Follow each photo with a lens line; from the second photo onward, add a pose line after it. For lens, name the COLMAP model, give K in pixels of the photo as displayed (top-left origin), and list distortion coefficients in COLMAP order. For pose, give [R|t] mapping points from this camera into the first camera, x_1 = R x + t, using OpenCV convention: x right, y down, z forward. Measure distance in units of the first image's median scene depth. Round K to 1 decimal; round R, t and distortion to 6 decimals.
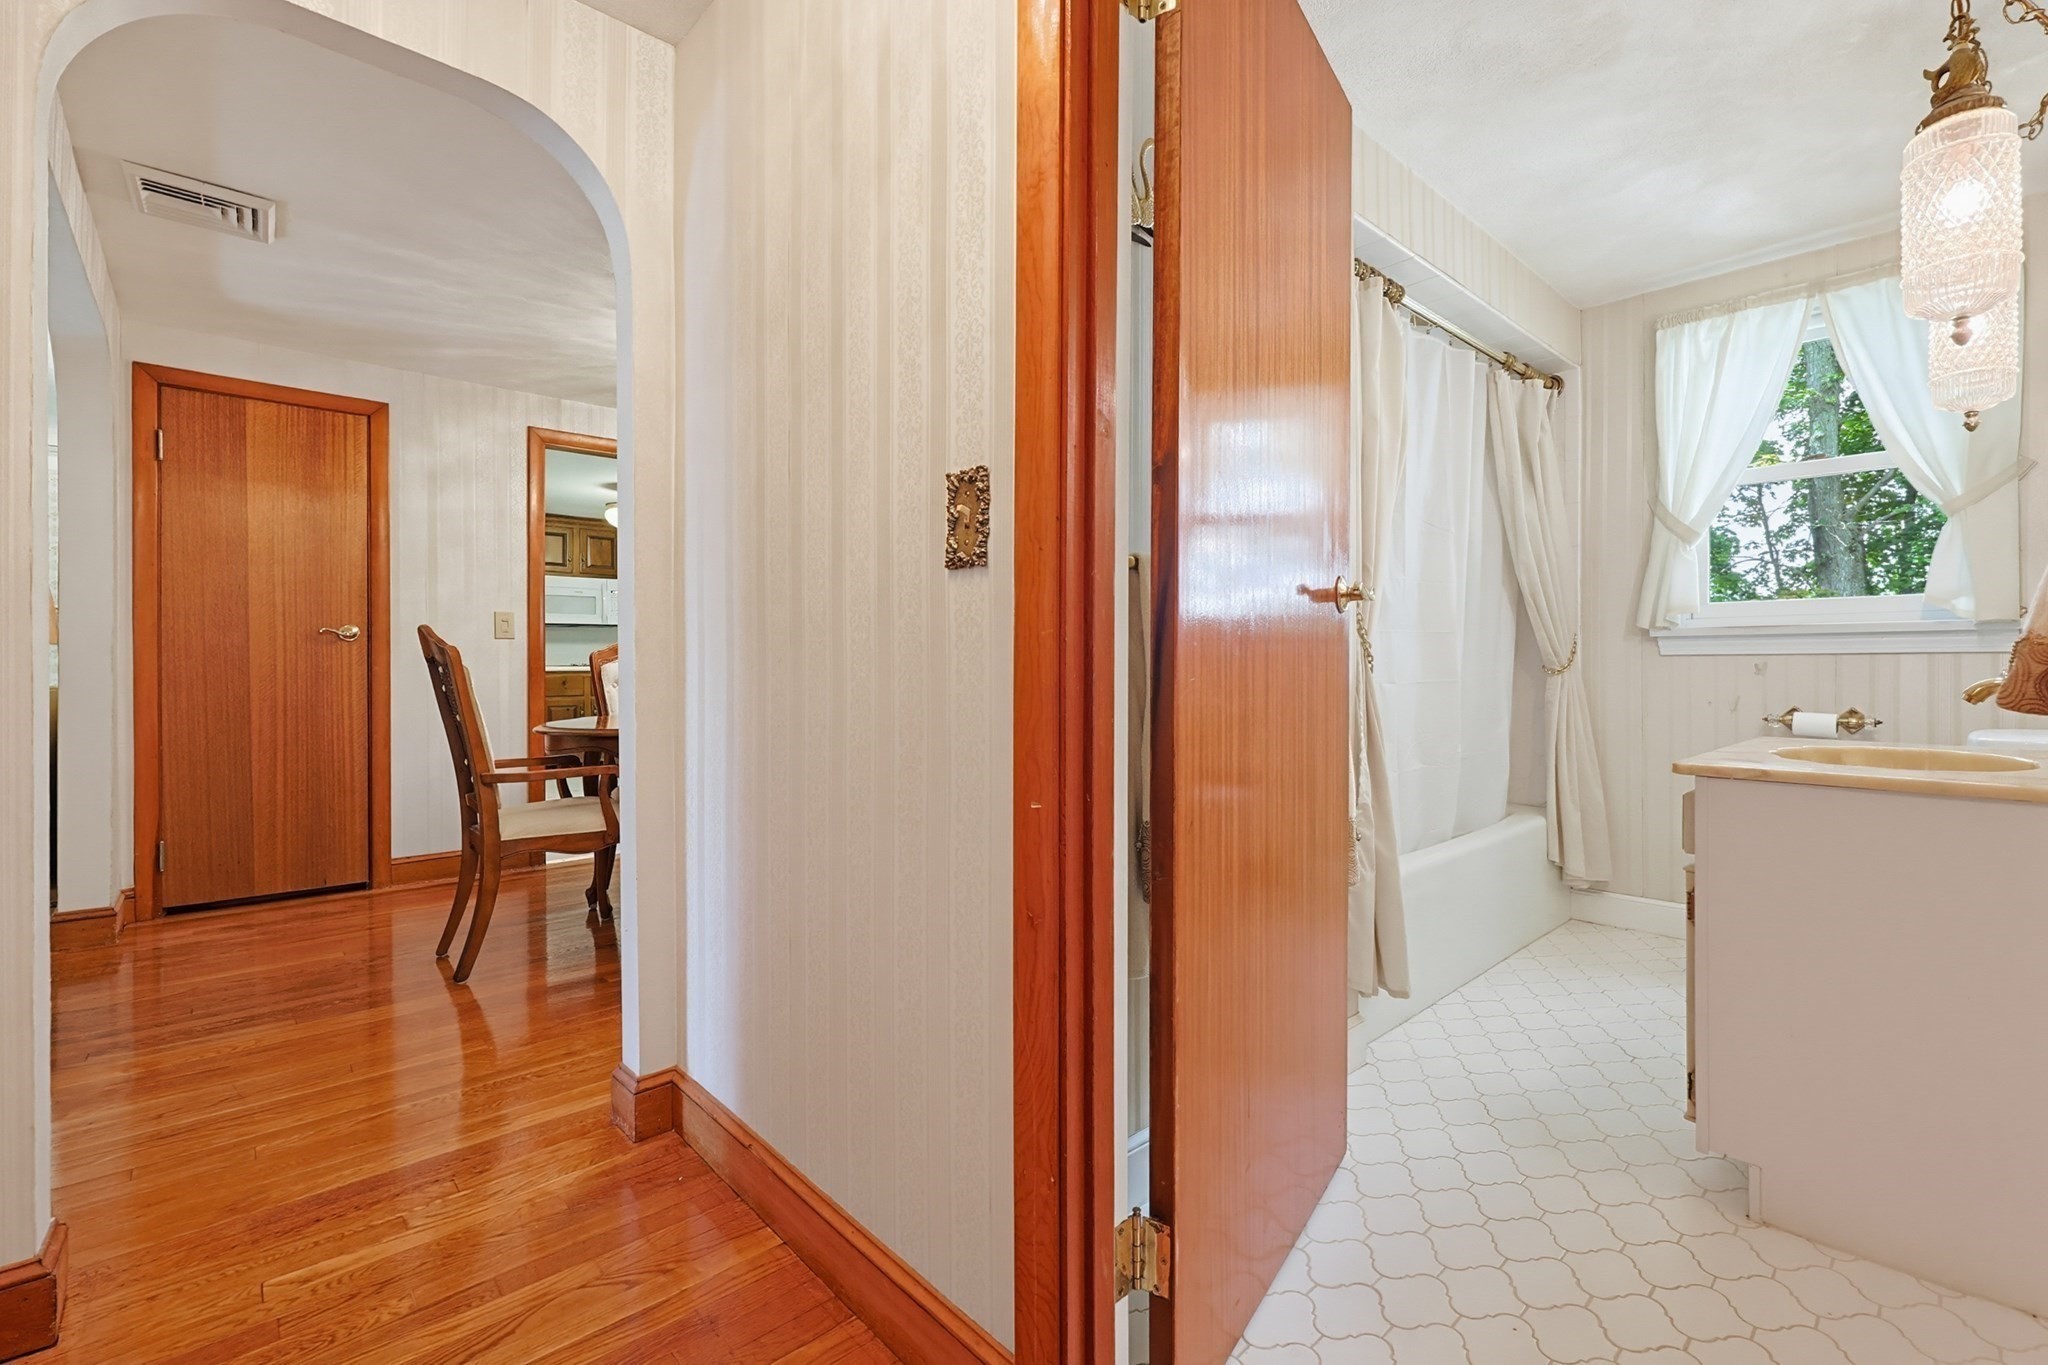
lens RADIAL K [[894.7, 0, 1054.8], [0, 894.7, 669.2], [0, 0, 1]] dist [0.000626, 0.000082]
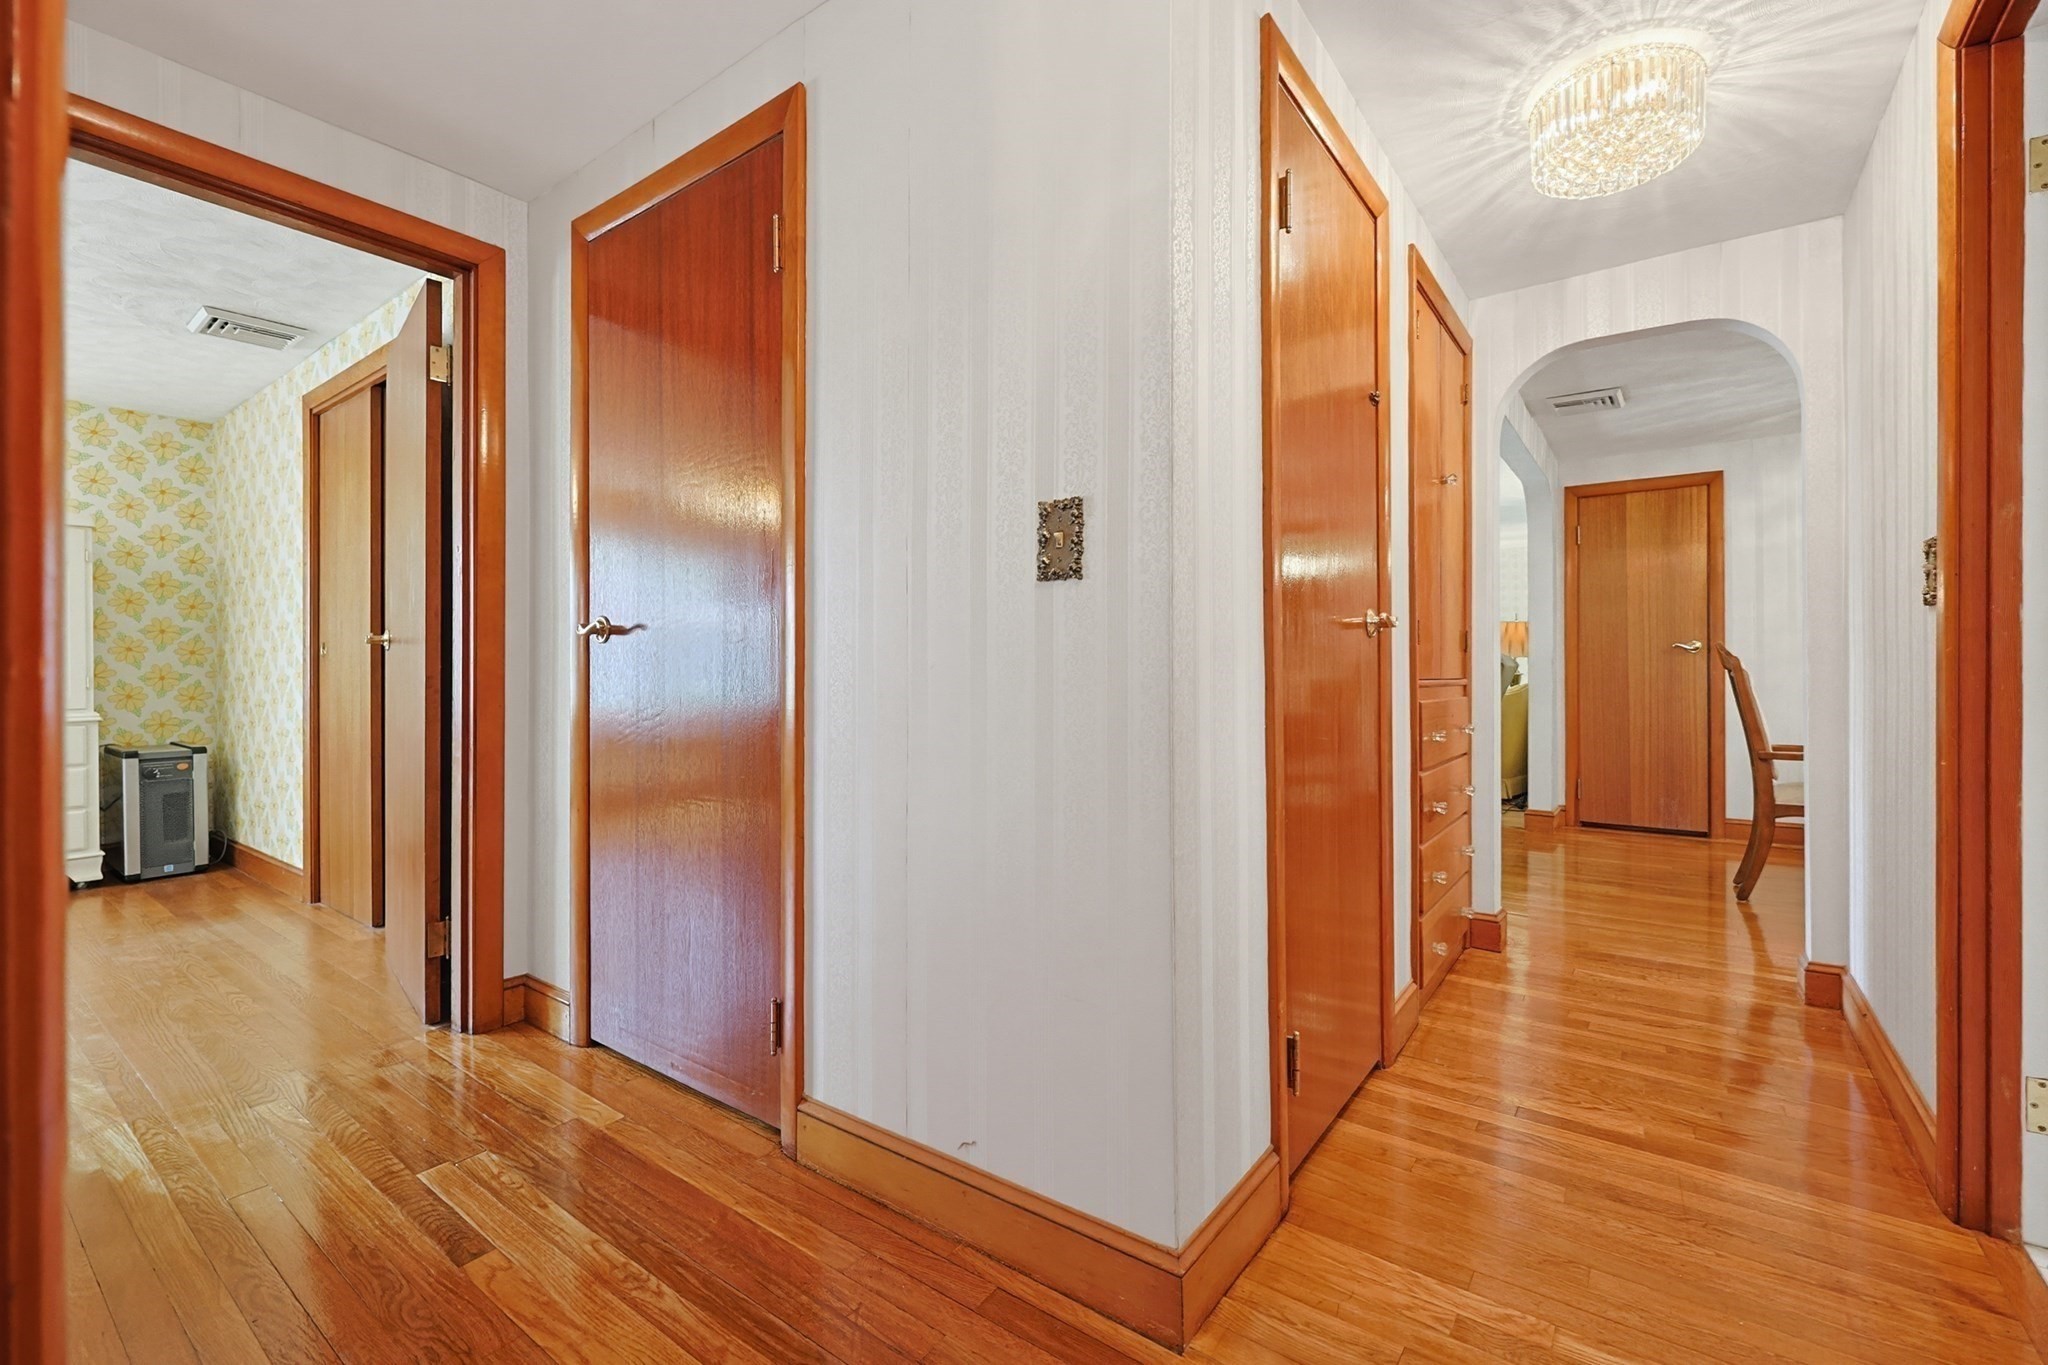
lens RADIAL K [[872.8, 0, 1026.5], [0, 872.8, 679.5], [0, 0, 1]] dist [-0.000488, 0.000335]
pose [[0.175995, 0.005223, -0.984377, 0.363155], [0.002996, 0.999978, 0.005842, -0.000865], [0.984387, -0.003978, 0.175975, -0.249467]]
